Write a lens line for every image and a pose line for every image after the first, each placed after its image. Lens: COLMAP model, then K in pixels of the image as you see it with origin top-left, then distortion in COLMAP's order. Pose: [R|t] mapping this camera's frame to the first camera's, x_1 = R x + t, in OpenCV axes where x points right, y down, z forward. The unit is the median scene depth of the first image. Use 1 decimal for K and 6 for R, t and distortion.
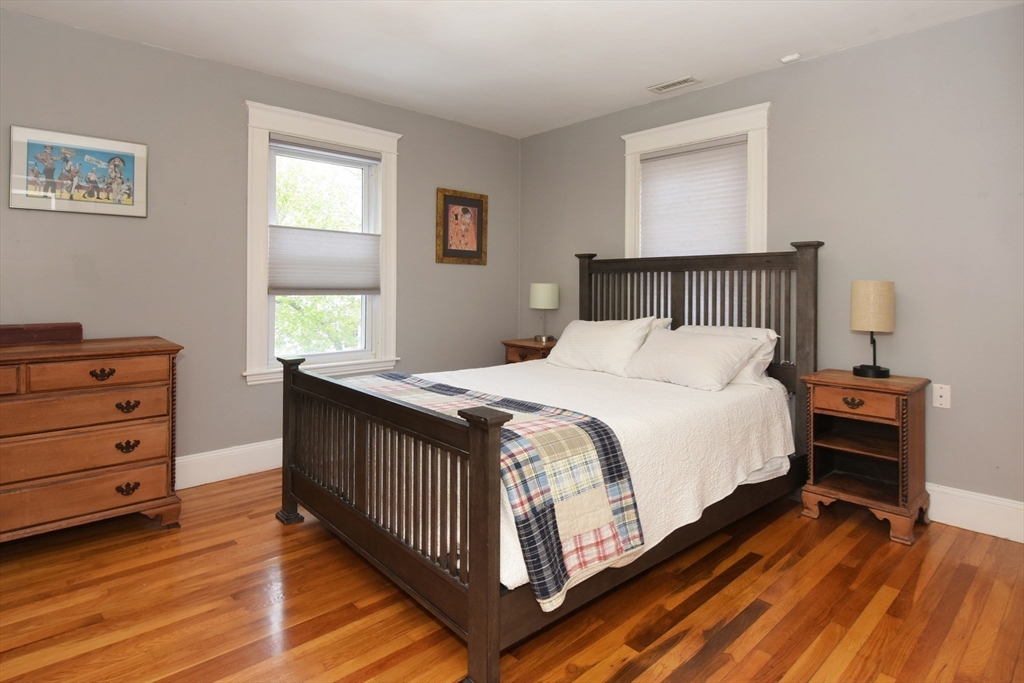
lens RADIAL K [[557.4, 0, 535.6], [0, 557.4, 287.2], [0, 0, 1]] dist [-0.002022, -0.000591]
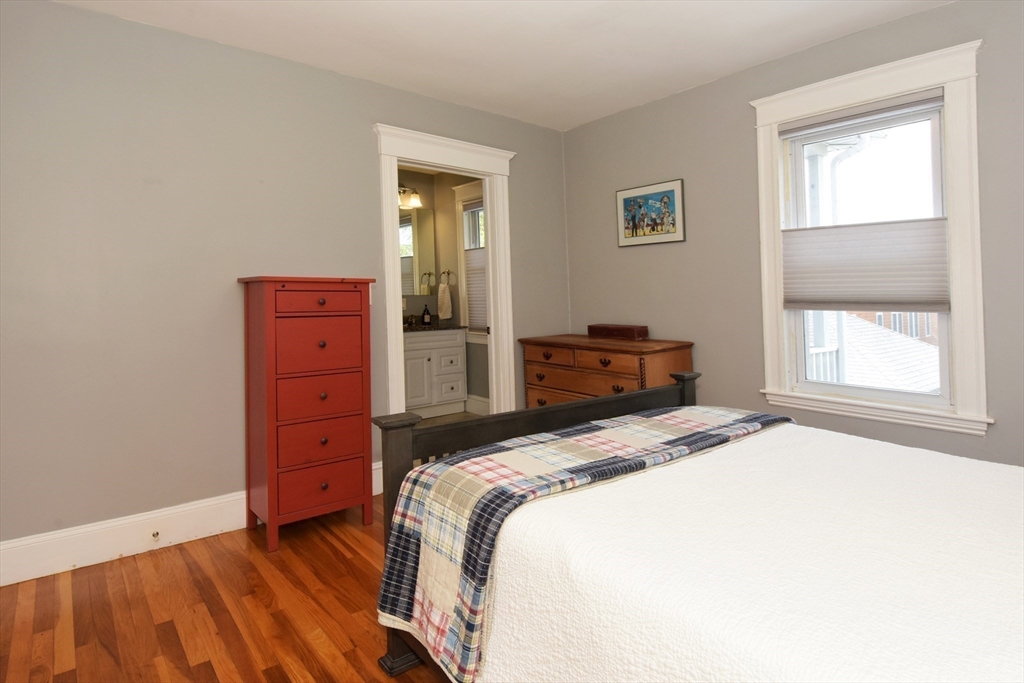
lens RADIAL K [[583.0, 0, 512.0], [0, 583.0, 341.5], [0, 0, 1]] dist [0.000927, -0.000179]
pose [[-0.102623, 0.074434, -0.991931, 0.606198], [0.002562, 0.997213, 0.074565, -0.006185], [0.994717, 0.005111, -0.102528, 0.797431]]
